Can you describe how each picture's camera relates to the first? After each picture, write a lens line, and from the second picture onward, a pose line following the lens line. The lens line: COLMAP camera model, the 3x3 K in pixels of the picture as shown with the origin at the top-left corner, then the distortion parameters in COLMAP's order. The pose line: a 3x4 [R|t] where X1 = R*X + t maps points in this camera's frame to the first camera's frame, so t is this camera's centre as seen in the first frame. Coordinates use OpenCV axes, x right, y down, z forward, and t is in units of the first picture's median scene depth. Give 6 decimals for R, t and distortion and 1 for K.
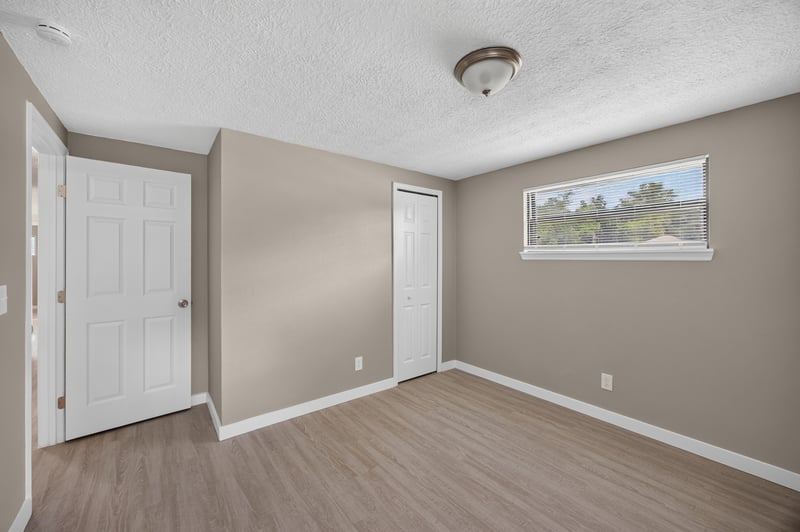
lens RADIAL K [[314.7, 0, 401.4], [0, 314.7, 259.8], [0, 0, 1]] dist [-0.000311, 0.000004]
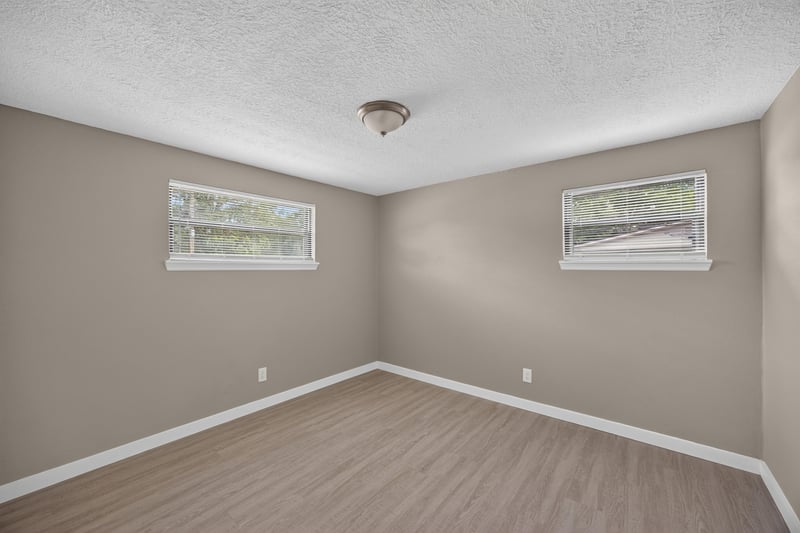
lens RADIAL K [[308.9, 0, 400.0], [0, 308.9, 266.5], [0, 0, 1]] dist [-0.000320, 0.000042]
pose [[-0.205106, 0.008243, 0.978705, -0.653846], [0.005090, 0.999960, -0.007355, -0.000858], [-0.978726, 0.003473, -0.205140, 0.837243]]
